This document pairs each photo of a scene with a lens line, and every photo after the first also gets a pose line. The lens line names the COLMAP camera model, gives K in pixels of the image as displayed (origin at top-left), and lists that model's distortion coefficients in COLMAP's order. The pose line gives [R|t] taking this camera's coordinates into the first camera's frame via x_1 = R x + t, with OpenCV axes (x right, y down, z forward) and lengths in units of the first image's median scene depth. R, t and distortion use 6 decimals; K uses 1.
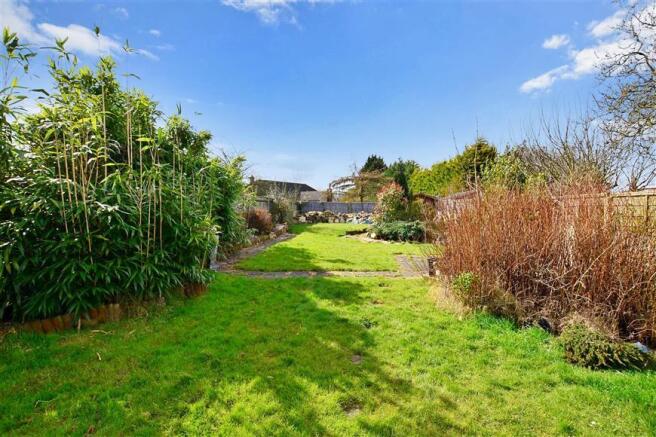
lens RADIAL K [[296.3, 0, 326.9], [0, 296.3, 217.3], [0, 0, 1]] dist [-0.002389, 0.000211]
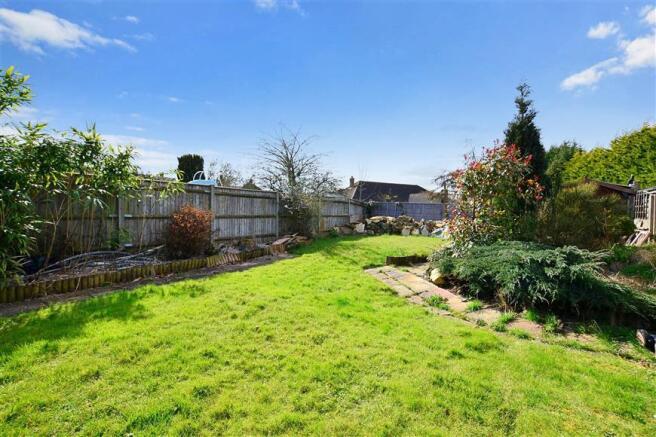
lens RADIAL K [[296.3, 0, 329.8], [0, 296.3, 216.2], [0, 0, 1]] dist [-0.002389, 0.000211]
pose [[0.916590, 0.012147, -0.399645, 0.116843], [-0.021966, 0.999559, -0.019999, -0.004749], [0.399225, 0.027109, 0.916452, 0.362624]]
